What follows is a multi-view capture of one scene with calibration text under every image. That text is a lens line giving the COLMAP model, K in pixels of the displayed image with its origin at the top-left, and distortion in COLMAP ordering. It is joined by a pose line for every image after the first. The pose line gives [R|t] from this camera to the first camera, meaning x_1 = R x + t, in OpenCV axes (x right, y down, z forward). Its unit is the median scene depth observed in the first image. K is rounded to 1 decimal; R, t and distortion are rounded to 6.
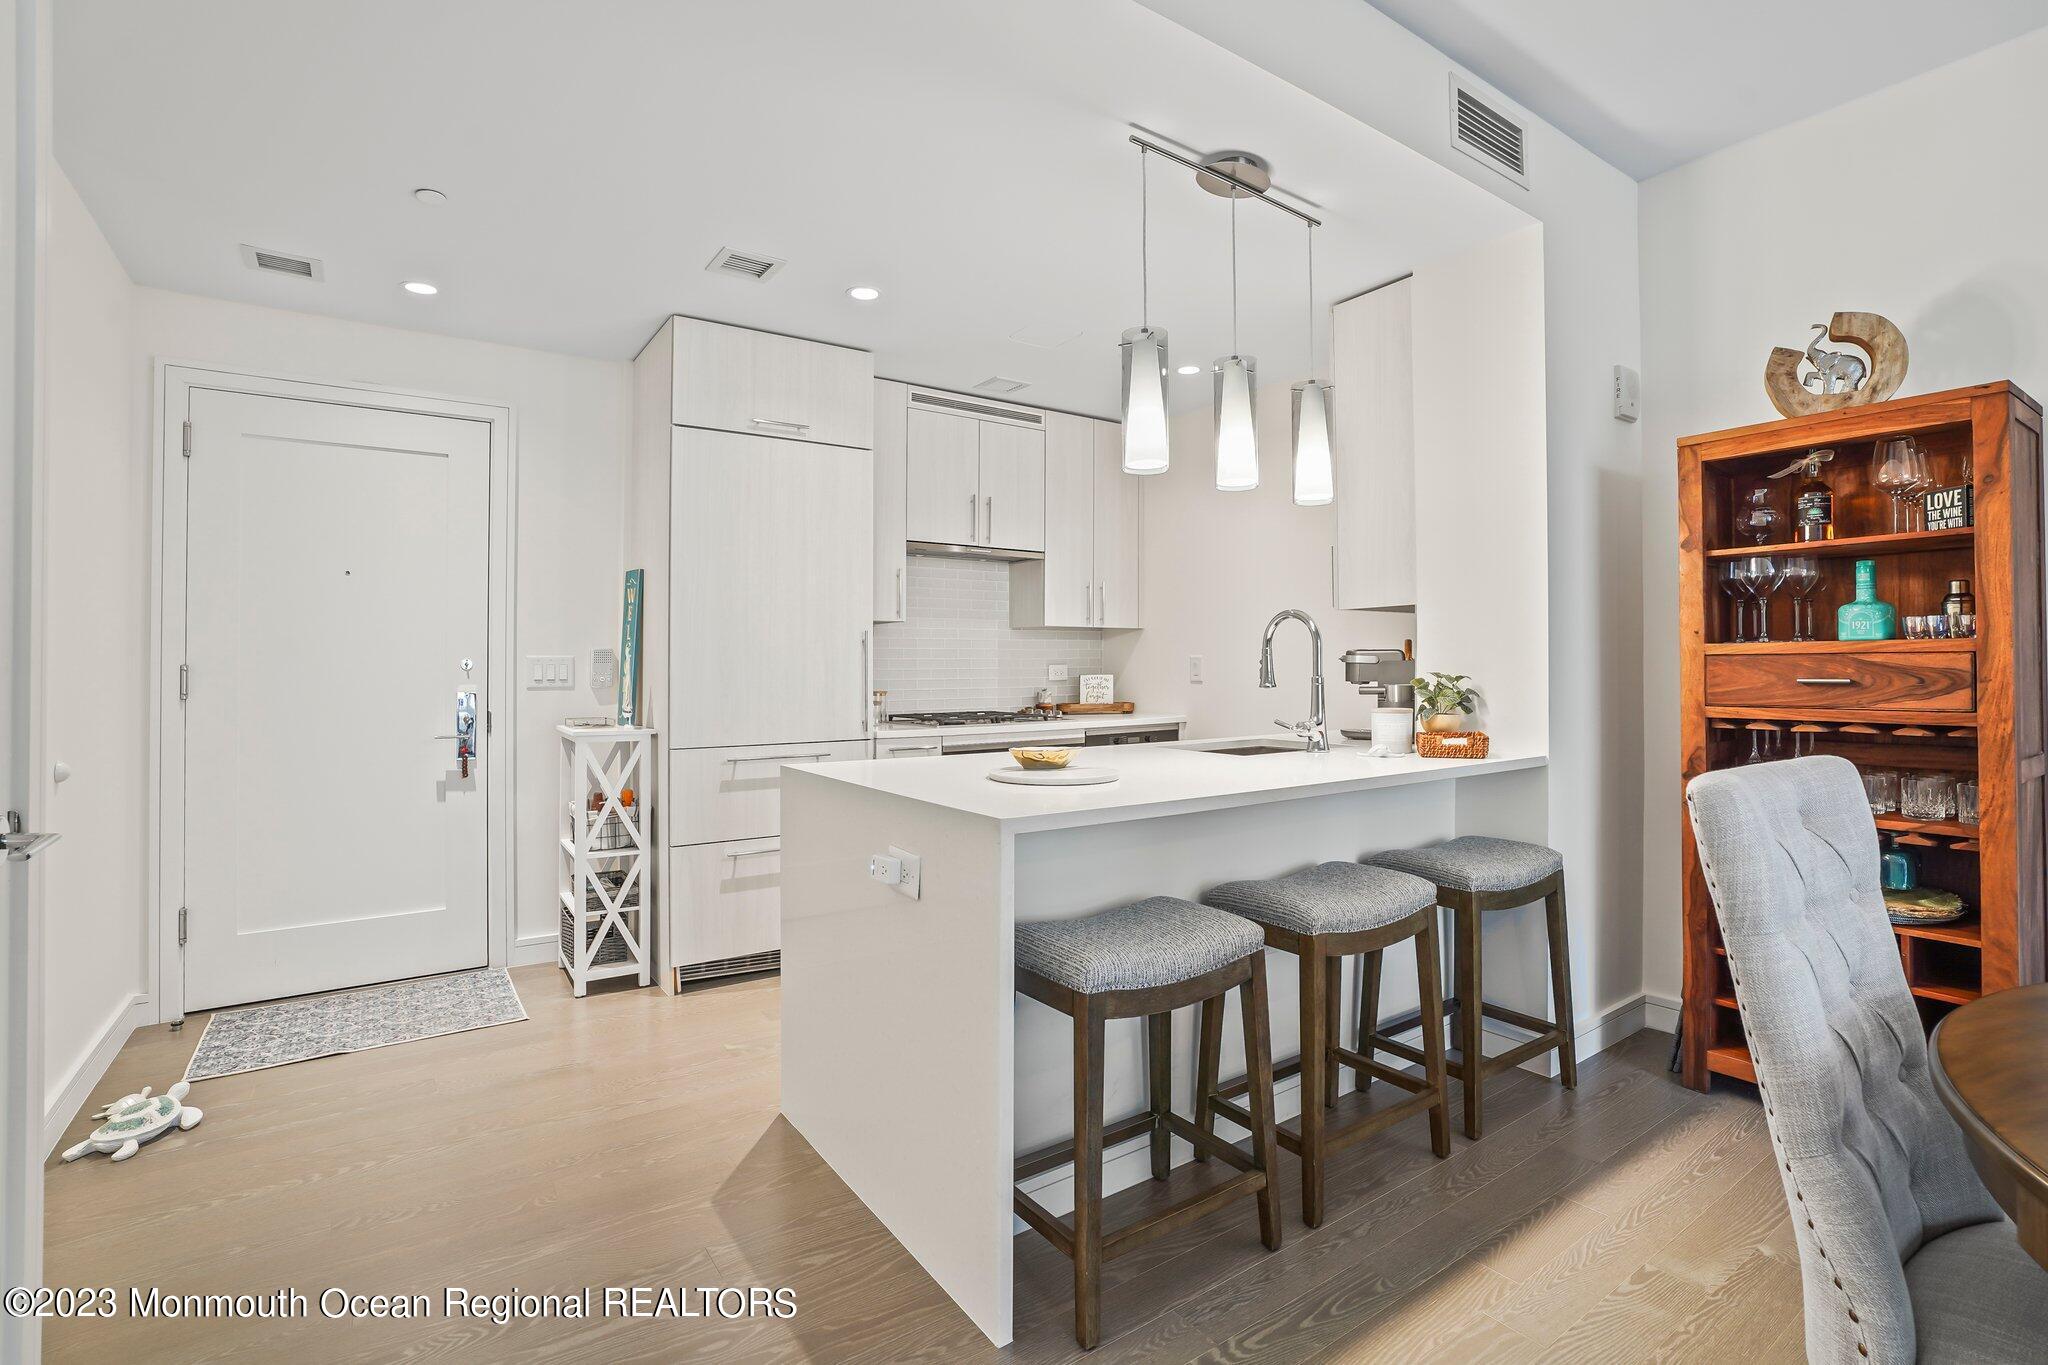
lens RADIAL K [[944.7, 0, 1015.6], [0, 944.7, 665.4], [0, 0, 1]] dist [-0.058012, 0.023600]
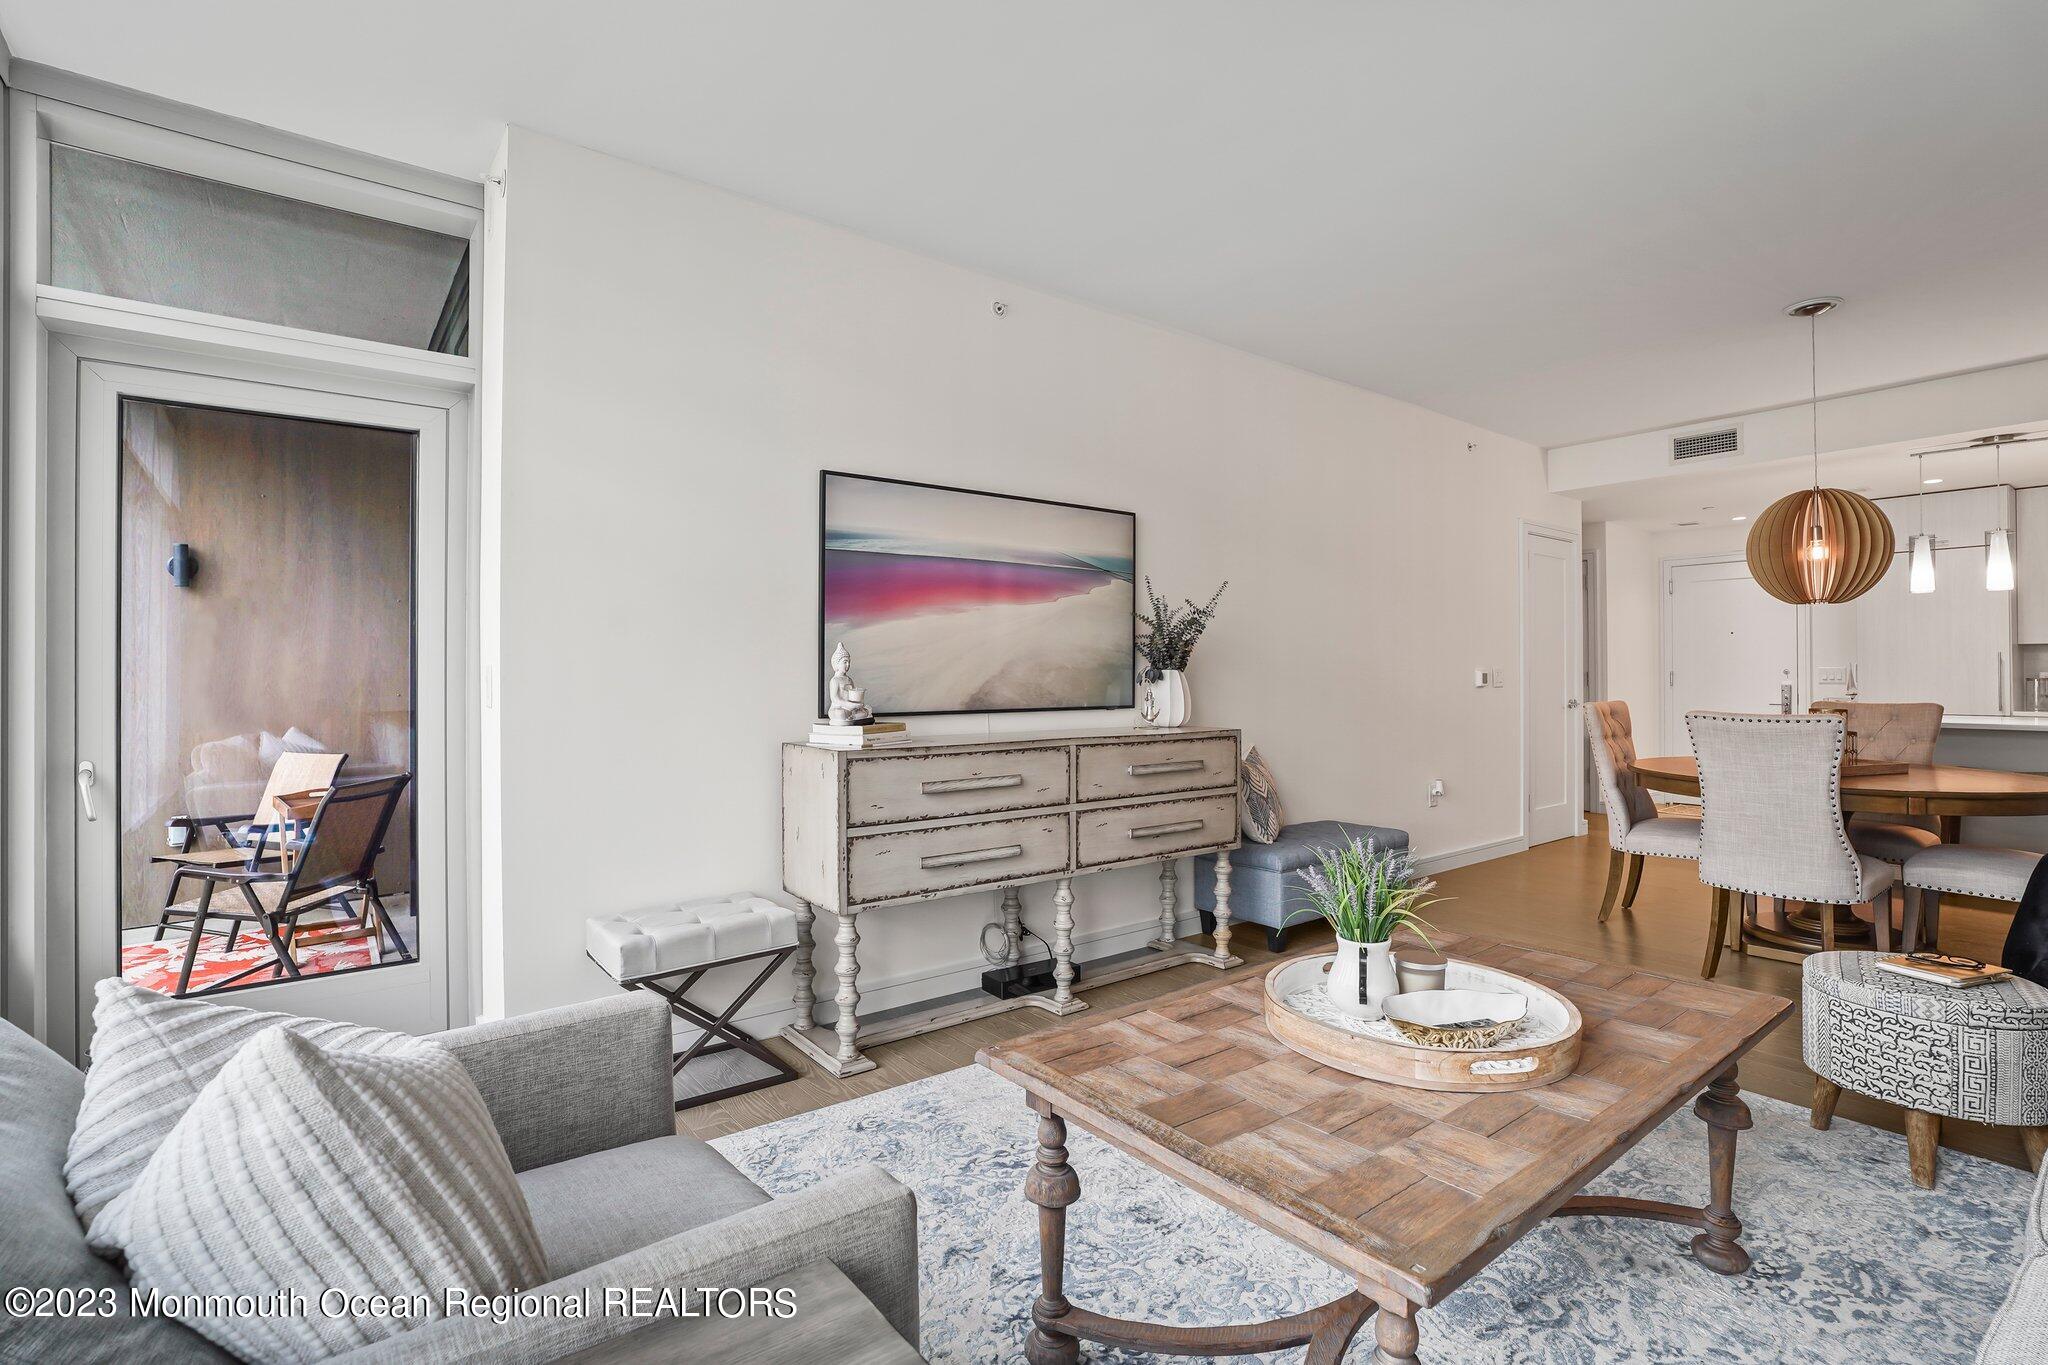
lens RADIAL K [[947.0, 0, 1017.0], [0, 947.0, 671.2], [0, 0, 1]] dist [-0.059134, 0.024084]
pose [[0.044792, 0.000284, -0.998996, 1.728992], [0.003502, 0.999994, 0.000441, -0.010070], [0.998990, -0.003518, 0.044791, -1.035578]]
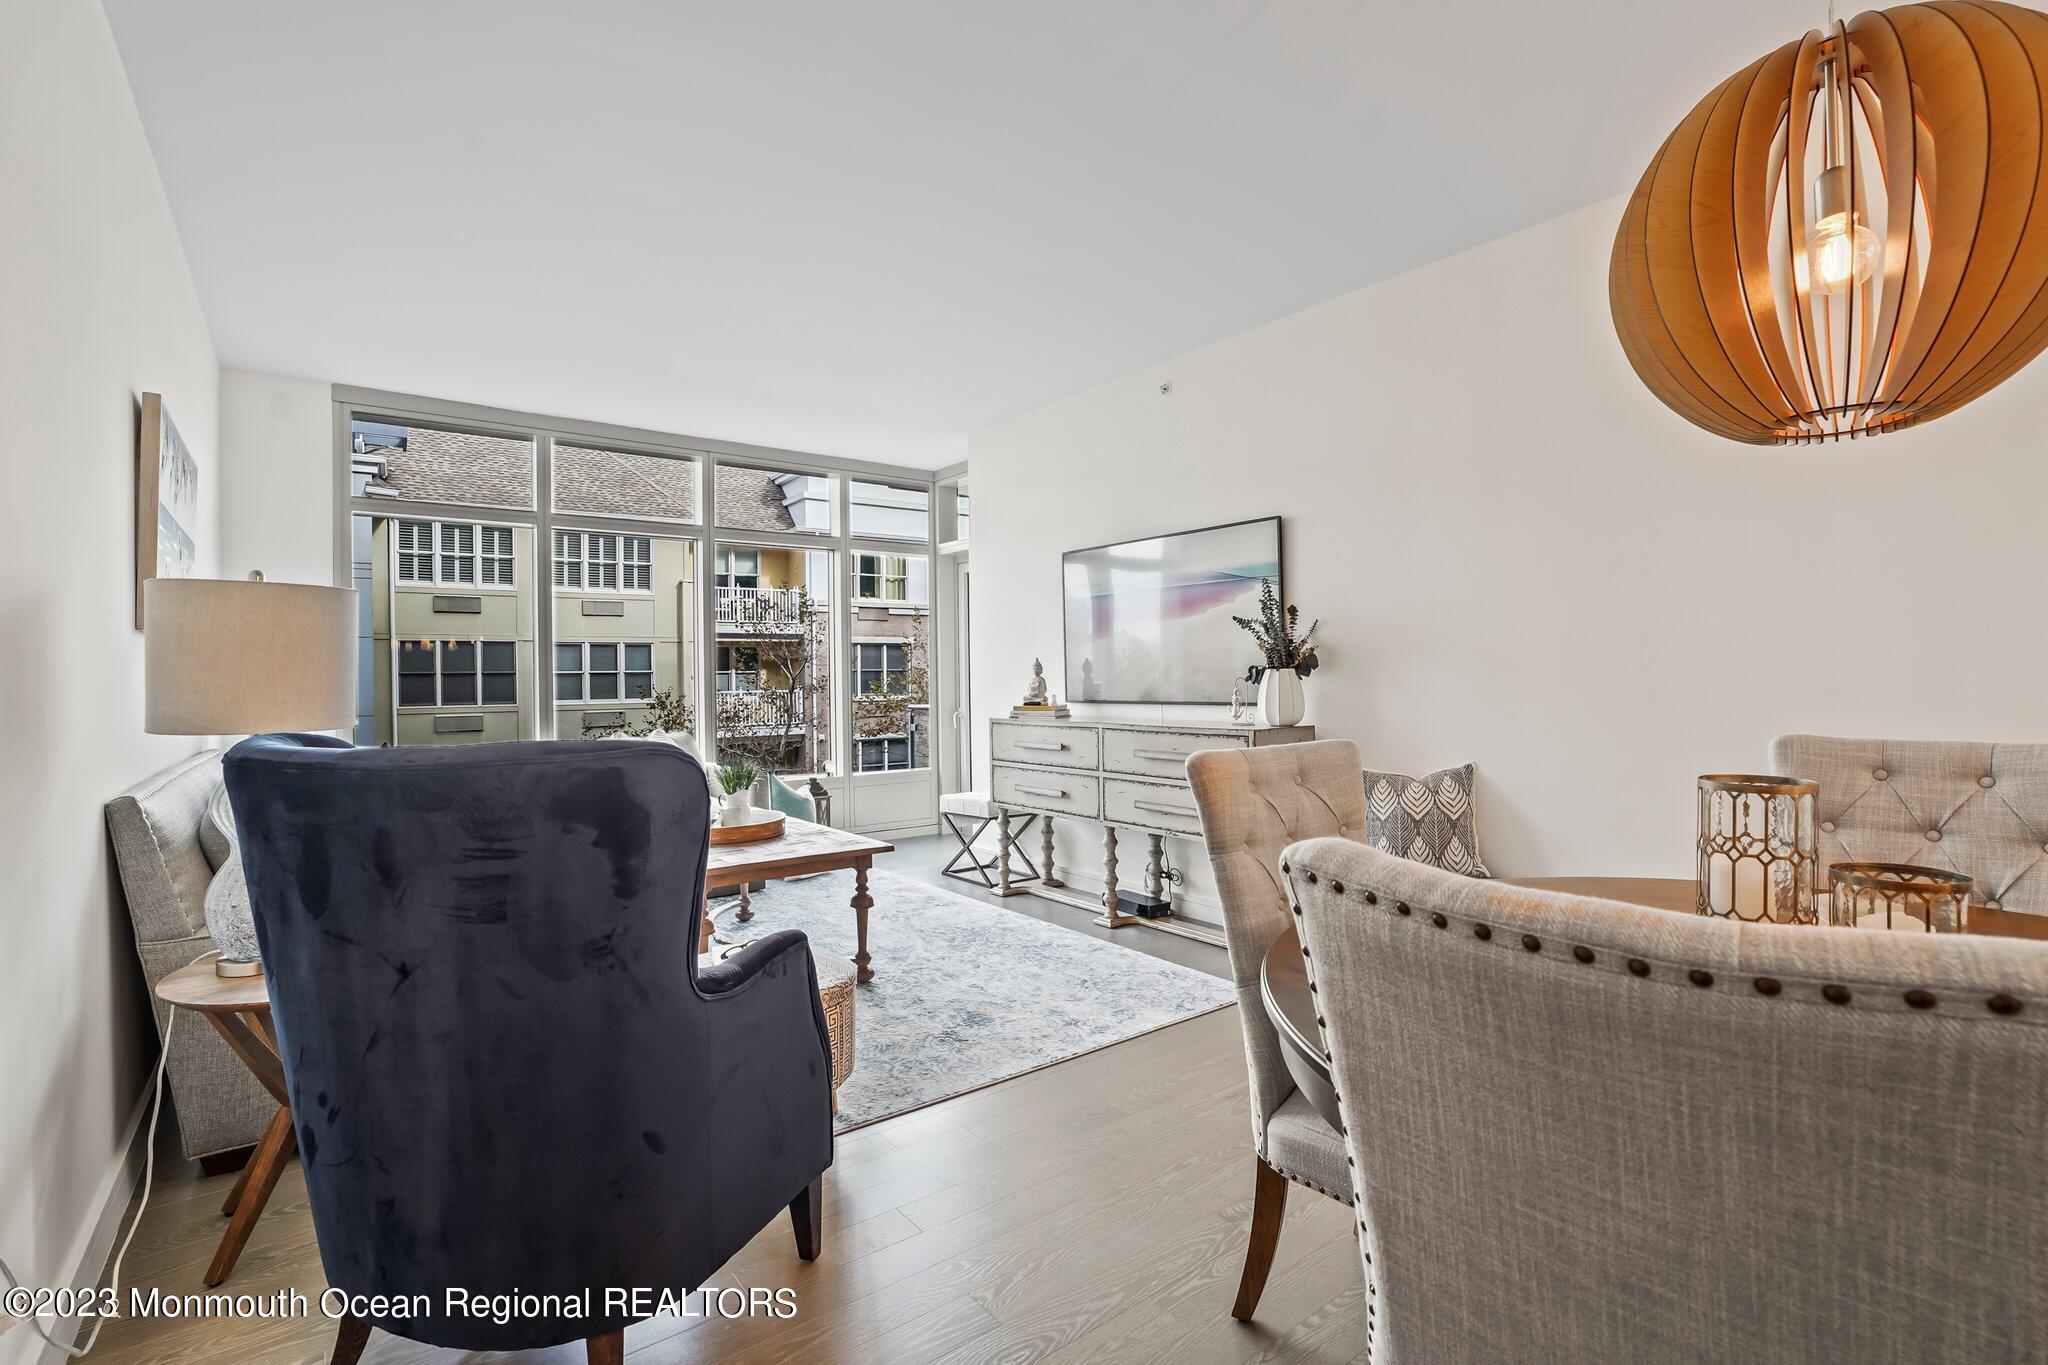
lens RADIAL K [[947.0, 0, 1017.0], [0, 947.0, 671.2], [0, 0, 1]] dist [-0.059134, 0.024084]
pose [[-0.998883, 0.014809, -0.044868, 0.854379], [0.015214, 0.999847, -0.008681, -0.000998], [0.044733, -0.009354, -0.998955, 0.509299]]
